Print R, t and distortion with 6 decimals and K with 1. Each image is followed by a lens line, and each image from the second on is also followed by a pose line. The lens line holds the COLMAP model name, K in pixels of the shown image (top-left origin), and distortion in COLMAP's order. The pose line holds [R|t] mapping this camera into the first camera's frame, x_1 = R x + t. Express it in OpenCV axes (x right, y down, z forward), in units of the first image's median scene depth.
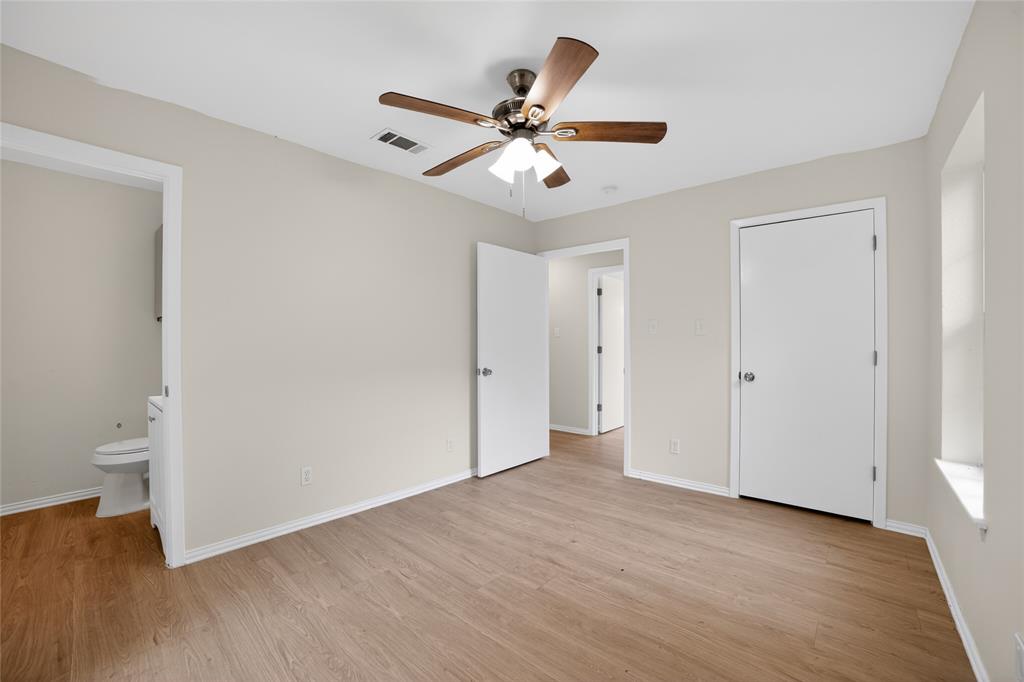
lens RADIAL K [[423.9, 0, 512.0], [0, 423.9, 341.0], [0, 0, 1]] dist [-0.097374, 0.035294]
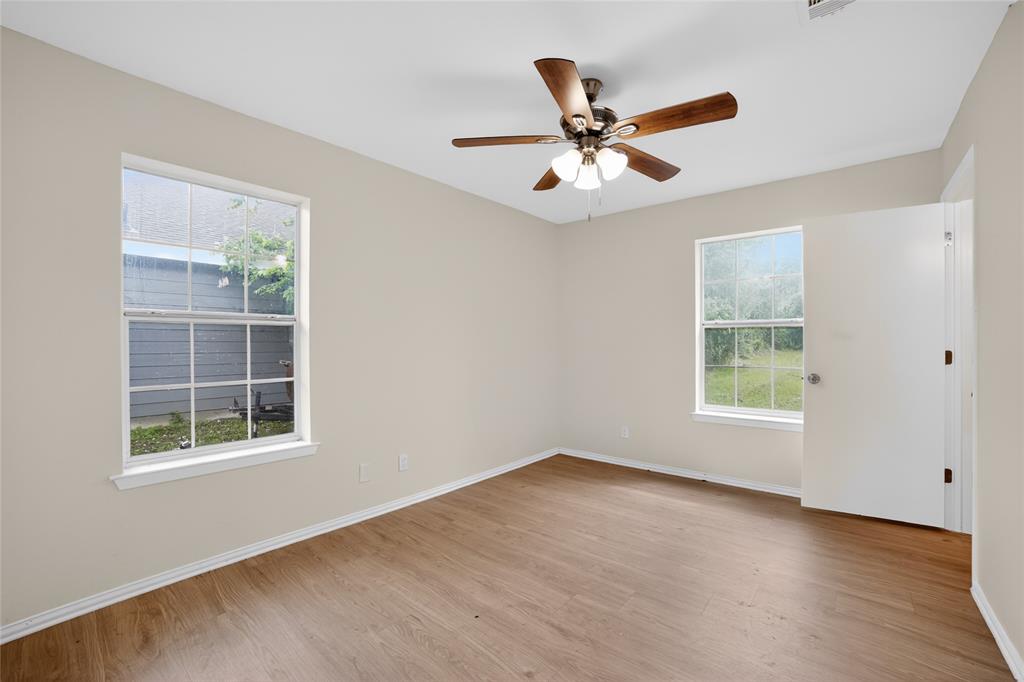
lens RADIAL K [[423.9, 0, 512.0], [0, 423.9, 341.0], [0, 0, 1]] dist [-0.097374, 0.035294]
pose [[-0.999926, -0.000721, -0.012177, 0.219104], [-0.000654, 0.999985, -0.005527, 0.003904], [0.012181, -0.005518, -0.999911, 1.922763]]
